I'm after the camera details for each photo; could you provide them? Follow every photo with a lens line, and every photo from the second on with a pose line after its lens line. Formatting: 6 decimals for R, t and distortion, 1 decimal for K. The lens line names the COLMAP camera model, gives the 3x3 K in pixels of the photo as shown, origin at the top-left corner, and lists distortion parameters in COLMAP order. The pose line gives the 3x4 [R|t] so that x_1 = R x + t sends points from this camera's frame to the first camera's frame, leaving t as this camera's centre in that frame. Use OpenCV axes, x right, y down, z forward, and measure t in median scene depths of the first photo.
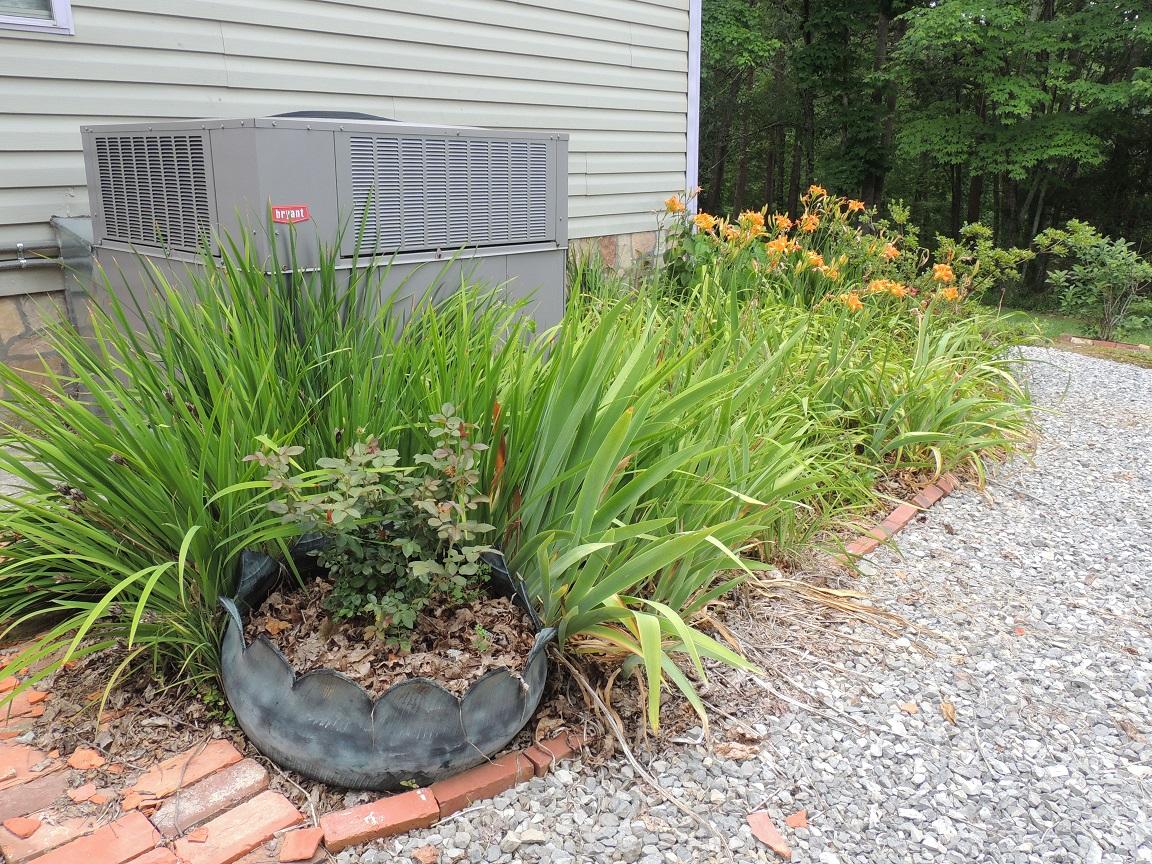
lens RADIAL K [[919.1, 0, 574.5], [0, 919.1, 429.9], [0, 0, 1]] dist [-0.003391, -0.005430]
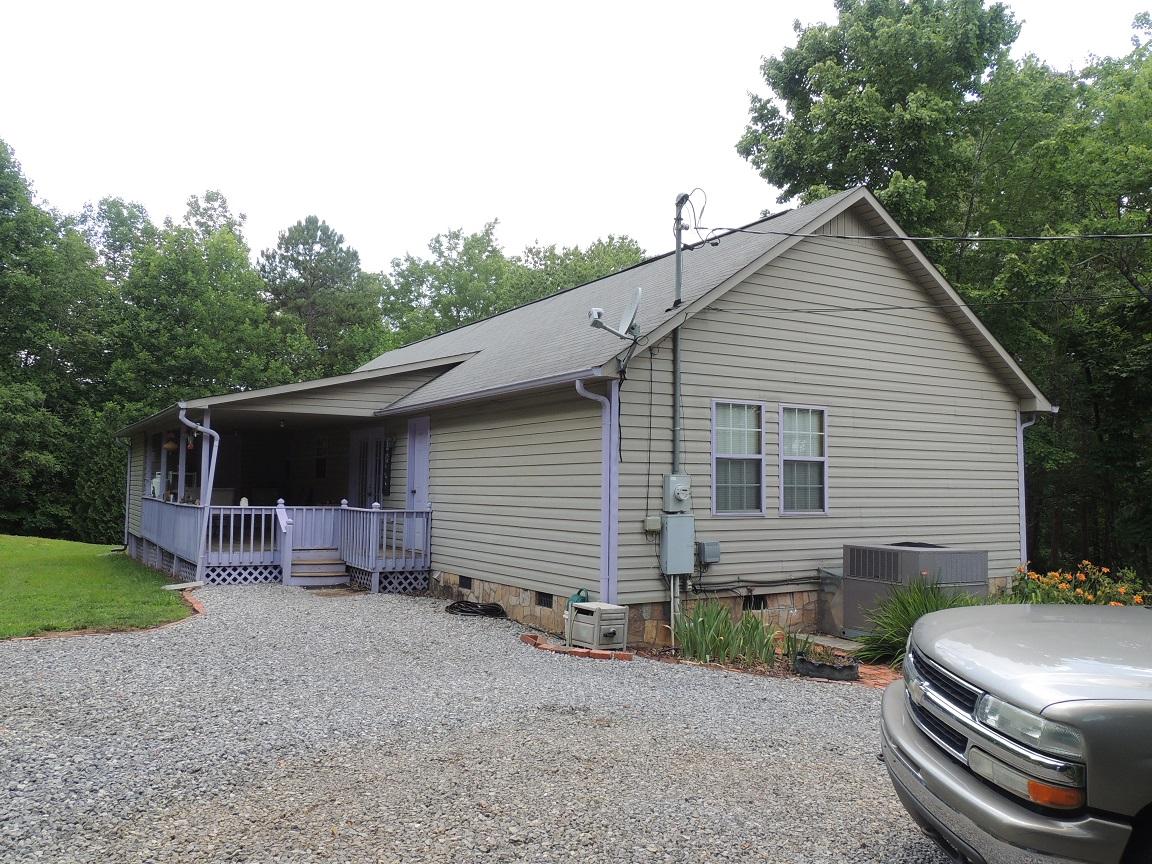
lens RADIAL K [[919.1, 0, 578.0], [0, 919.1, 430.3], [0, 0, 1]] dist [-0.003391, -0.005430]
pose [[0.952281, -0.007389, -0.305133, -0.228438], [-0.097428, 0.940049, -0.326825, 0.285815], [0.289255, 0.340958, 0.894472, -1.454323]]
